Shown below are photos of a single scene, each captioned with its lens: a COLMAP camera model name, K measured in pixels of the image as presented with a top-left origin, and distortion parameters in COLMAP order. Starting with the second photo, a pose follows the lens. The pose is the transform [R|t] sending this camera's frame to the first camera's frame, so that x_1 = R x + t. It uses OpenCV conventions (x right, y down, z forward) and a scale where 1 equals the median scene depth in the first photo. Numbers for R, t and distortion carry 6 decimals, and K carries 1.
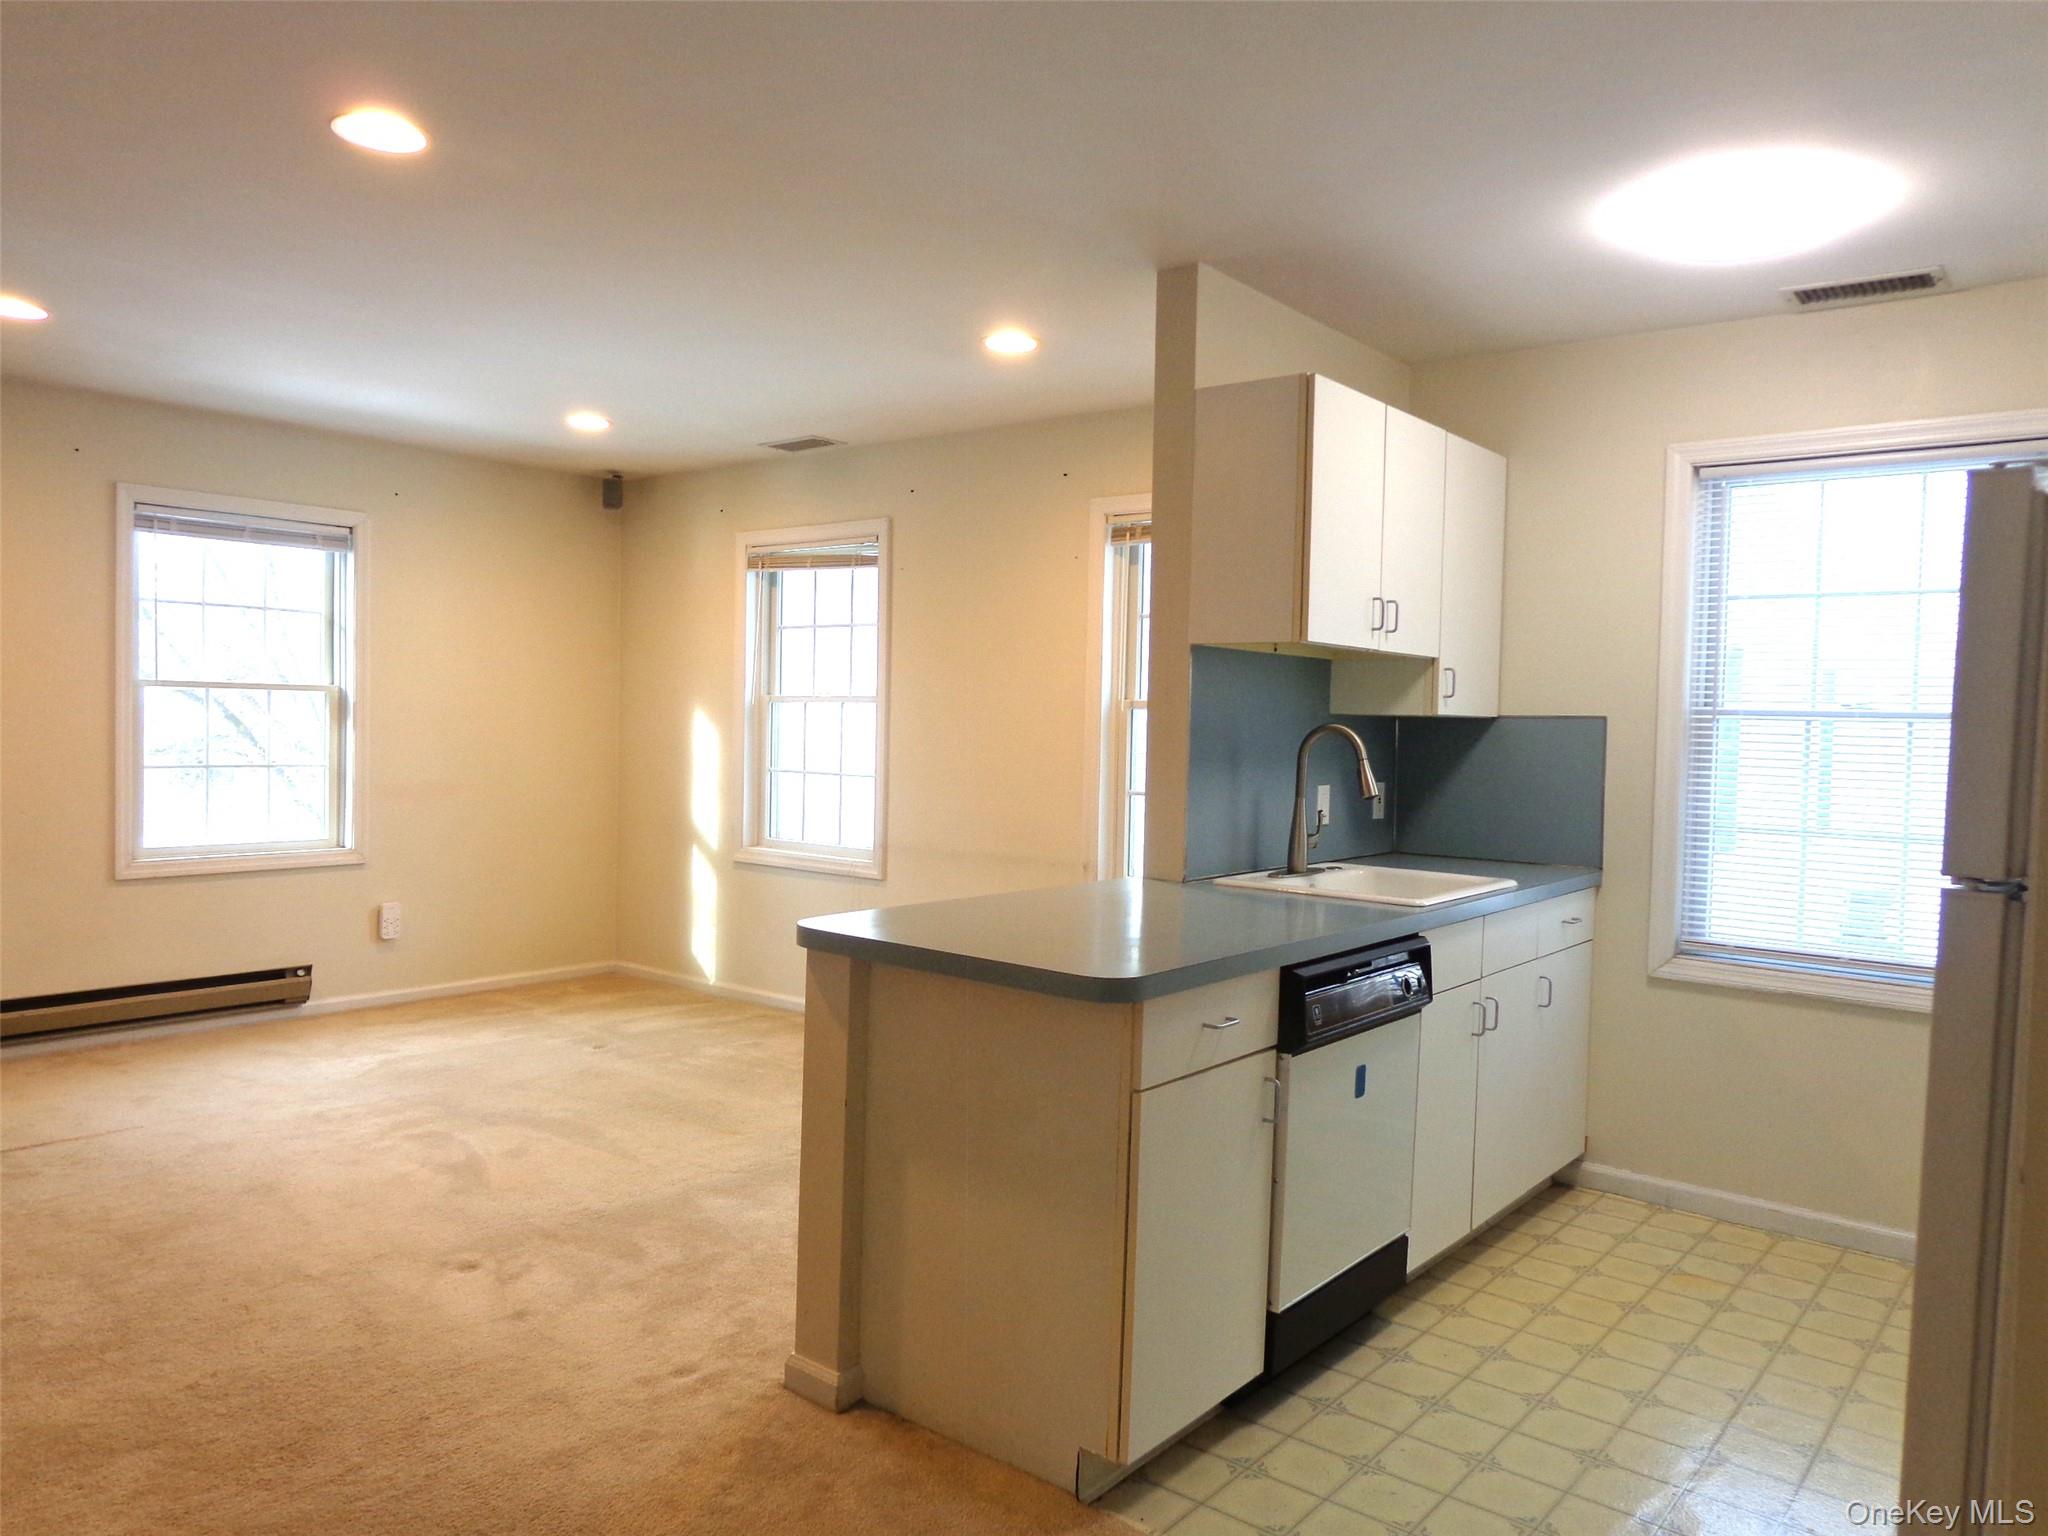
lens RADIAL K [[1442.2, 0, 1046.8], [0, 1442.2, 774.4], [0, 0, 1]] dist [0.007352, 0.009988]
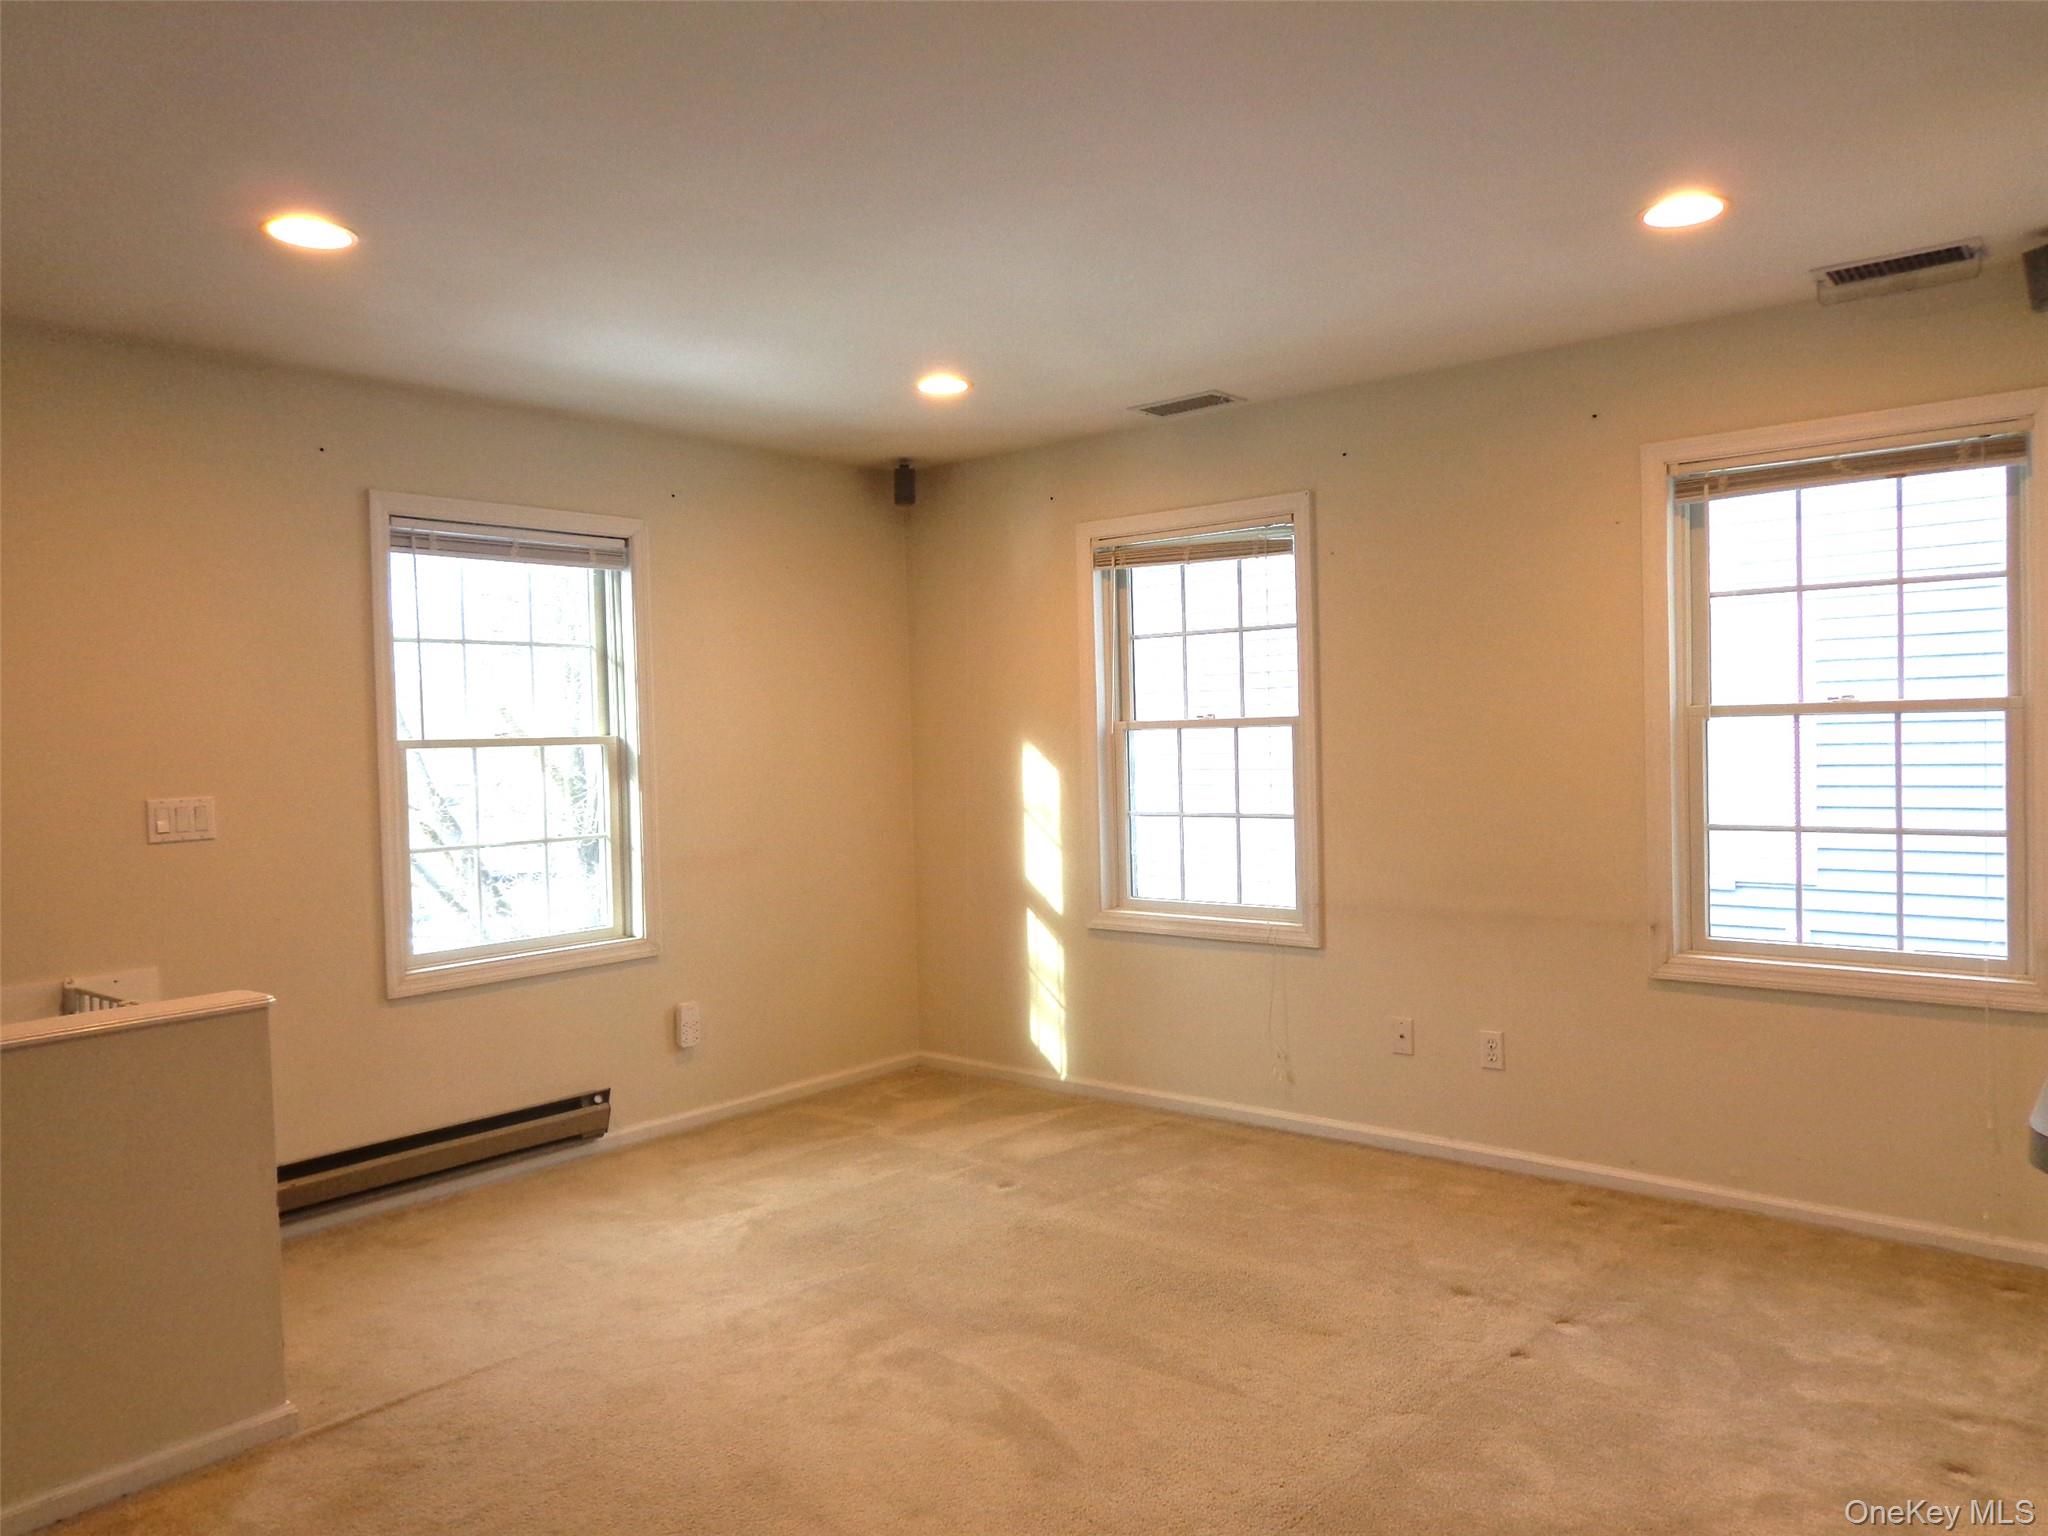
lens RADIAL K [[1442.2, 0, 1046.8], [0, 1442.2, 774.4], [0, 0, 1]] dist [0.007352, 0.009988]
pose [[0.998753, -0.048028, -0.013630, -0.244751], [0.047905, 0.998810, -0.009150, -0.021598], [0.014054, 0.008486, 0.999865, 0.204008]]
